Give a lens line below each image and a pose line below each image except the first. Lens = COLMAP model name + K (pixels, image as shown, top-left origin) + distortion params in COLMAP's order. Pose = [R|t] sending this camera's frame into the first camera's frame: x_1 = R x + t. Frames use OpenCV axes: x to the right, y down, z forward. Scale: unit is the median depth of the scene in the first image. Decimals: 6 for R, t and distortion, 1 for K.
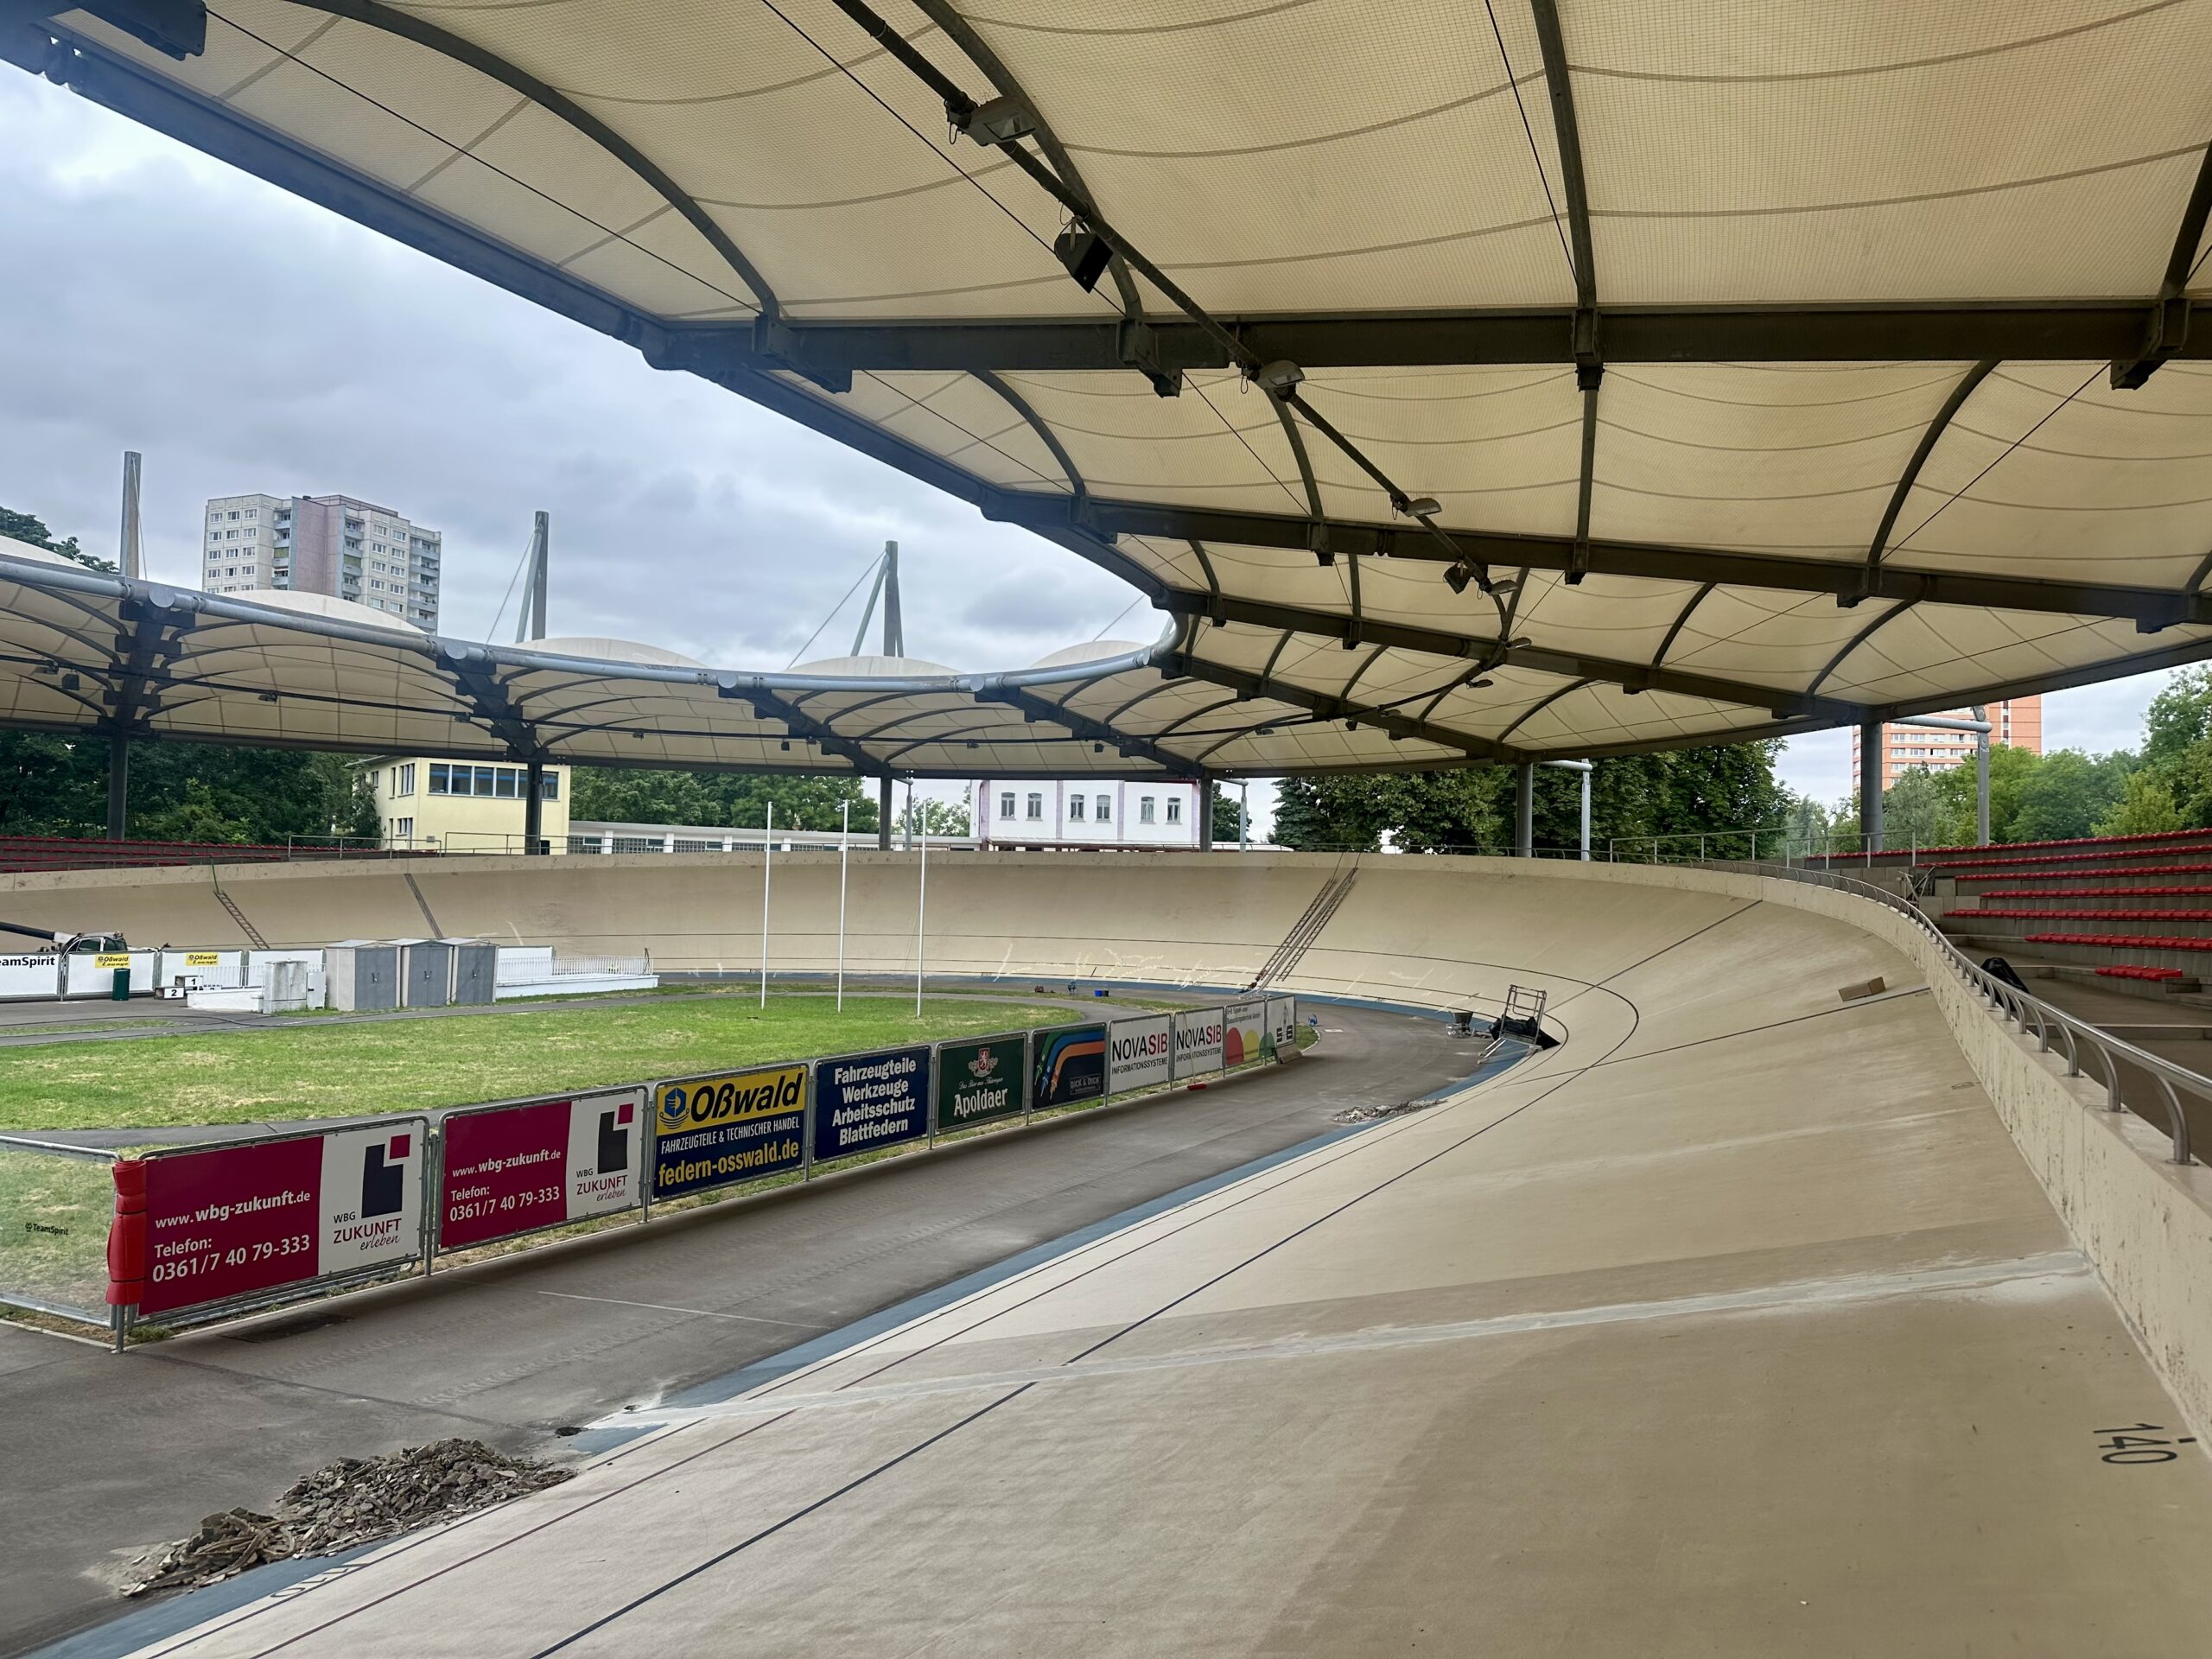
lens RADIAL K [[1517.4, 0, 1106.0], [0, 1517.4, 829.5], [0, 0, 1]] dist [0.090266, -0.120918]
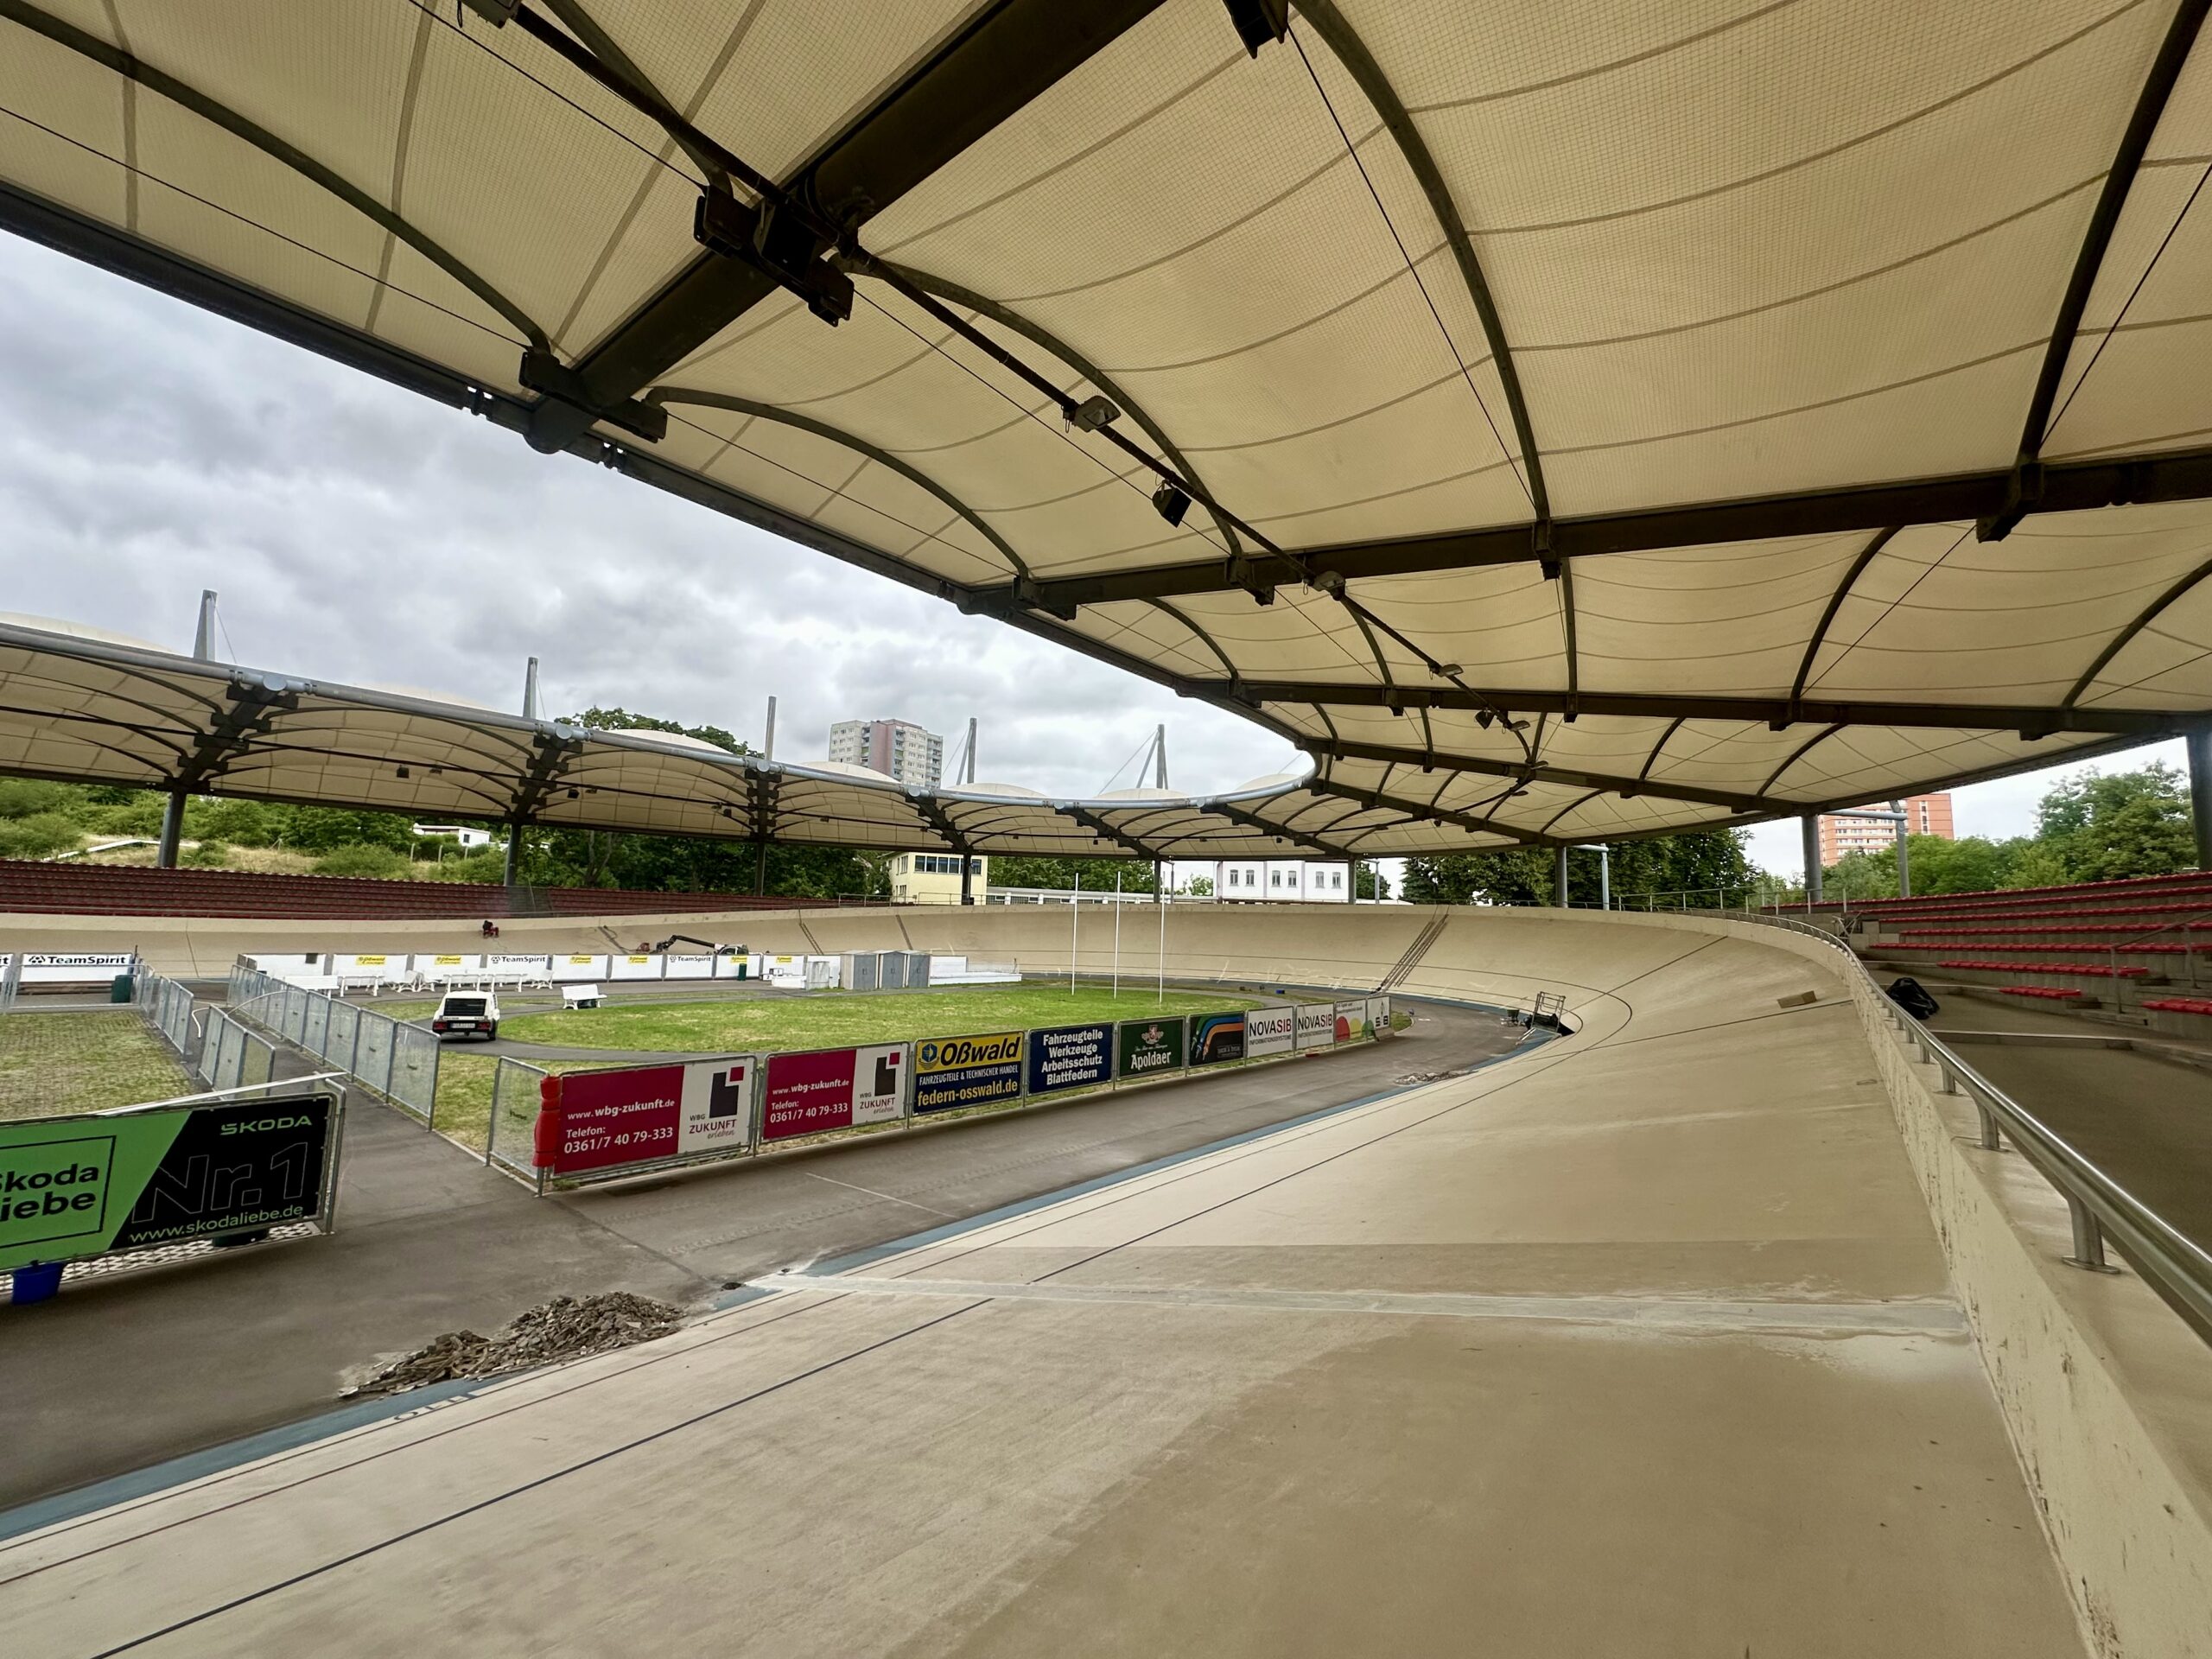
lens RADIAL K [[873.4, 0, 1106.0], [0, 873.4, 829.5], [0, 0, 1]] dist [-0.006859, -0.000223]
pose [[0.973475, -0.017160, -0.228148, 0.064395], [0.000274, 0.997270, -0.073840, 0.008914], [0.228792, 0.071819, 0.970822, 0.090695]]
